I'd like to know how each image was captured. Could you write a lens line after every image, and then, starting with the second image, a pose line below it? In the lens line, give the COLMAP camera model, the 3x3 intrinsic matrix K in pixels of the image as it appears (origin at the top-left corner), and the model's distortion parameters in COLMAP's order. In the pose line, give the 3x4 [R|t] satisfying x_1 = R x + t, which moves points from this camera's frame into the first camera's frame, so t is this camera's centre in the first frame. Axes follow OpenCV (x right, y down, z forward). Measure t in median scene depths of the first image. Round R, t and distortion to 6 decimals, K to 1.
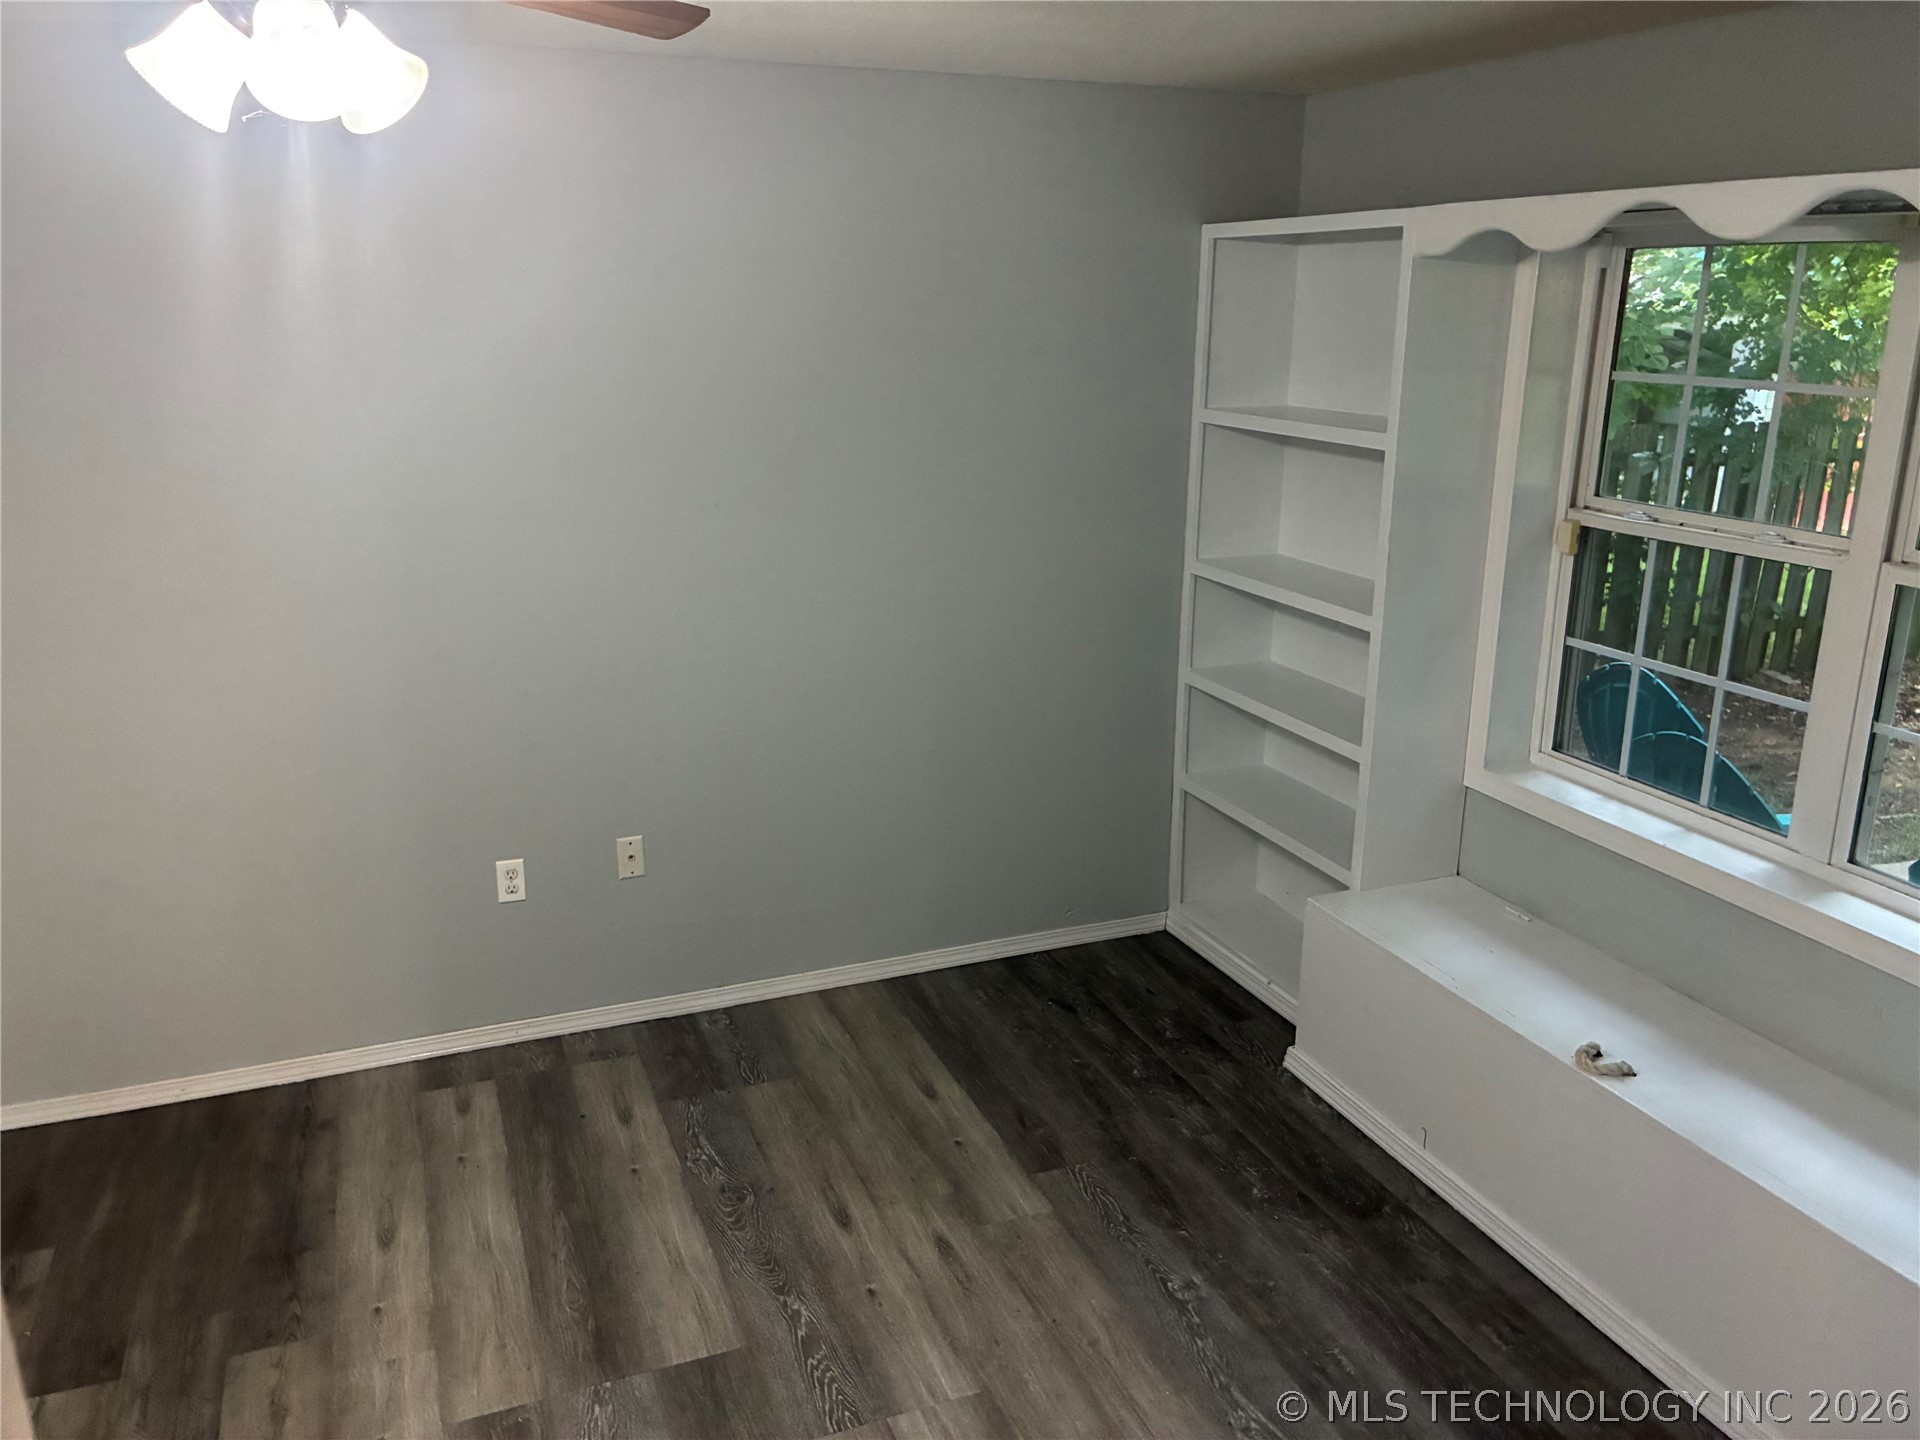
lens RADIAL K [[1445.2, 0, 939.6], [0, 1445.2, 717.3], [0, 0, 1]] dist [0.059626, -0.076290]
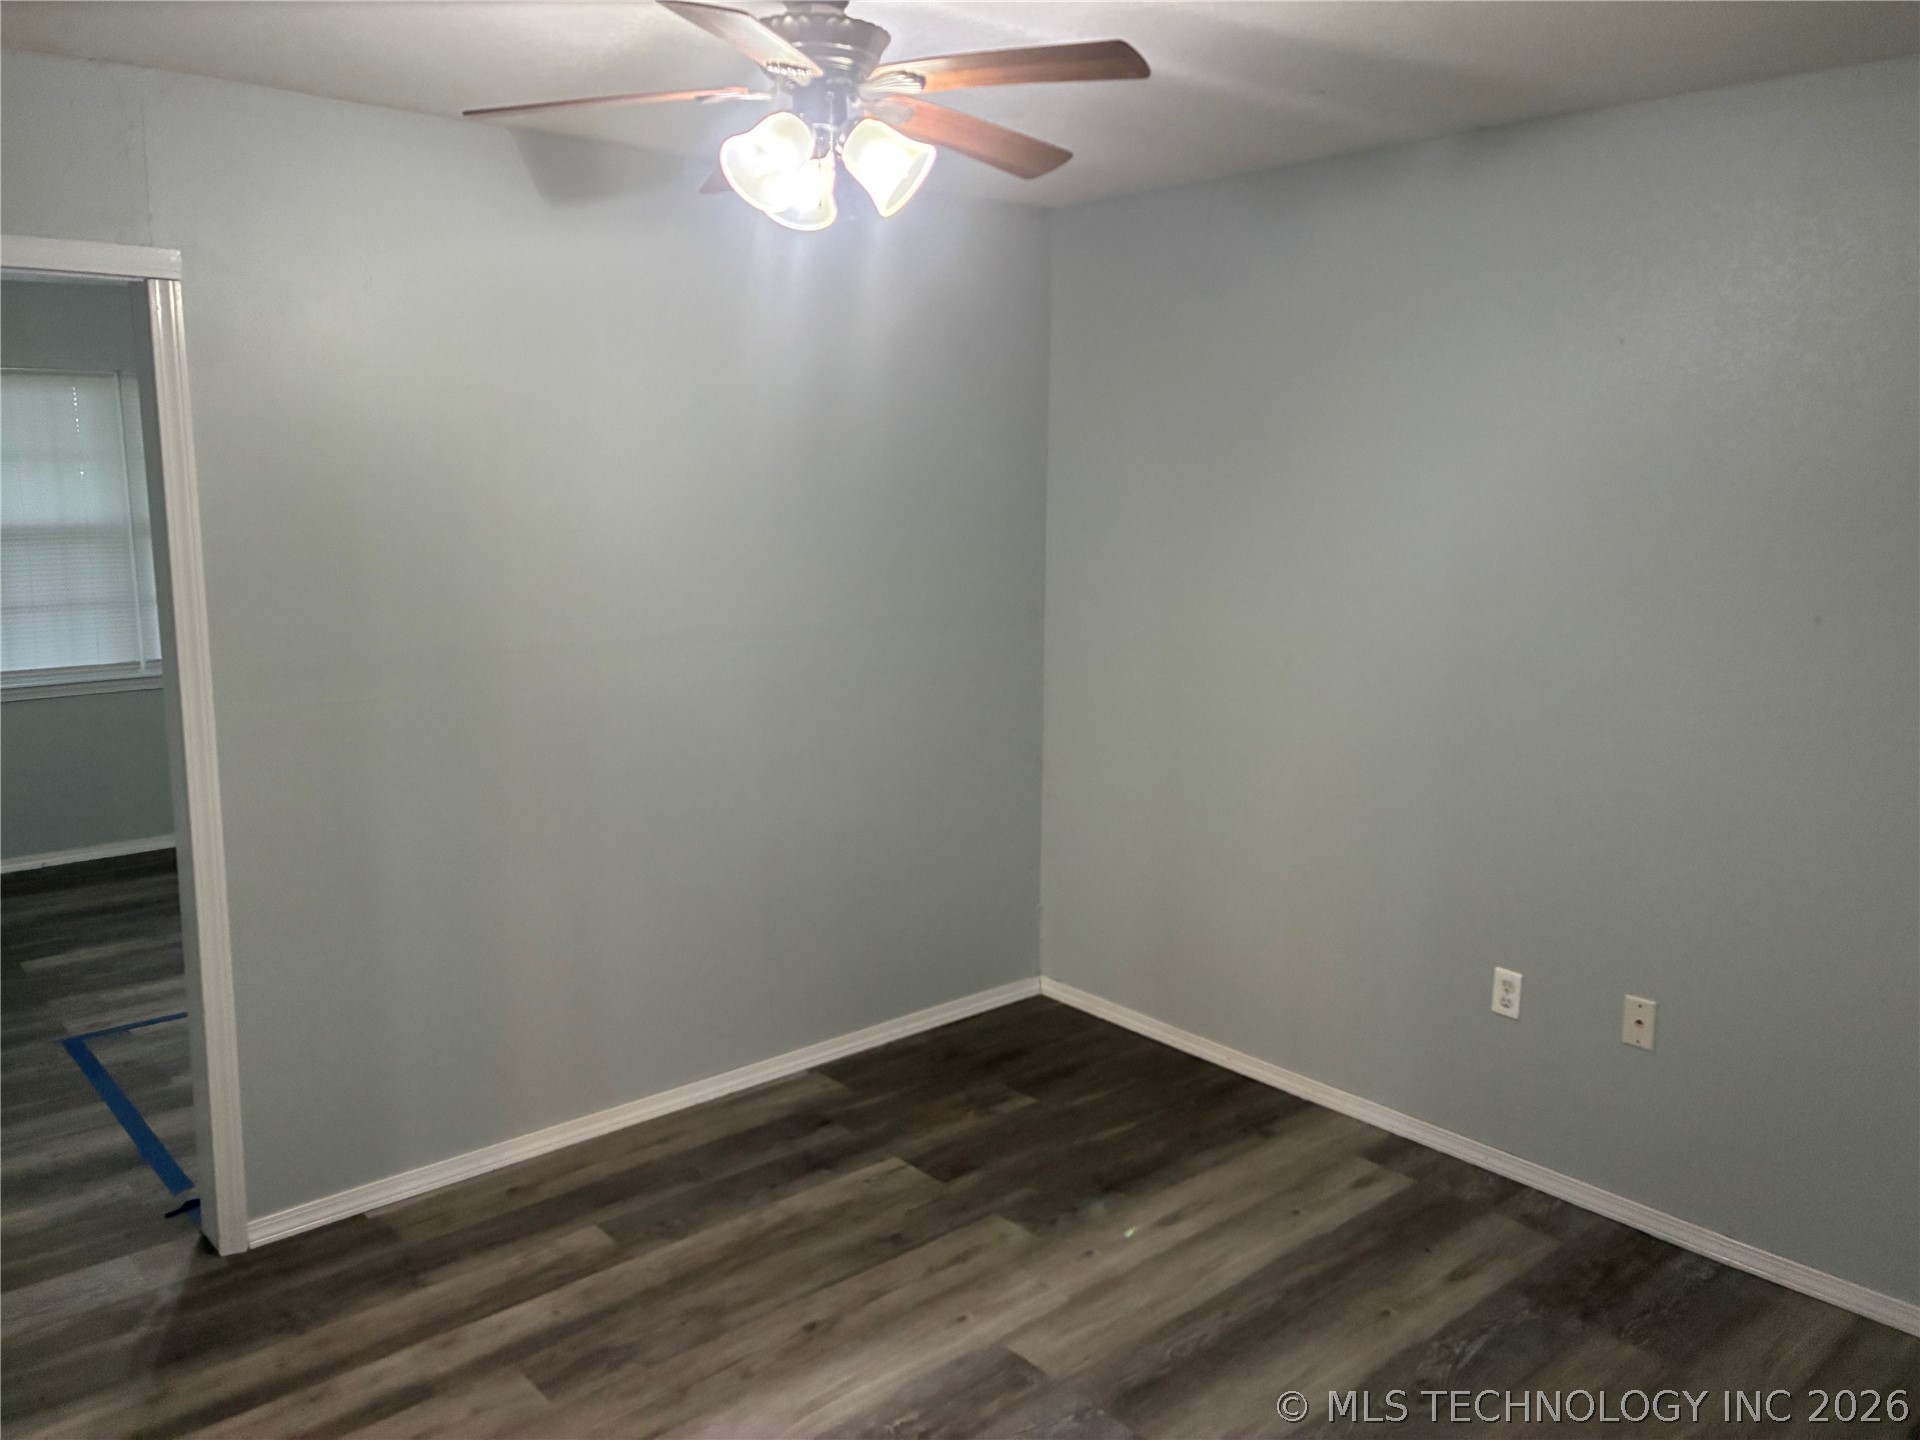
lens RADIAL K [[1445.2, 0, 939.6], [0, 1445.2, 717.3], [0, 0, 1]] dist [0.059626, -0.076290]
pose [[0.347549, 0.170298, -0.922067, 0.444377], [-0.254708, 0.963539, 0.081952, -0.043567], [0.902404, 0.206376, 0.378253, 0.325119]]
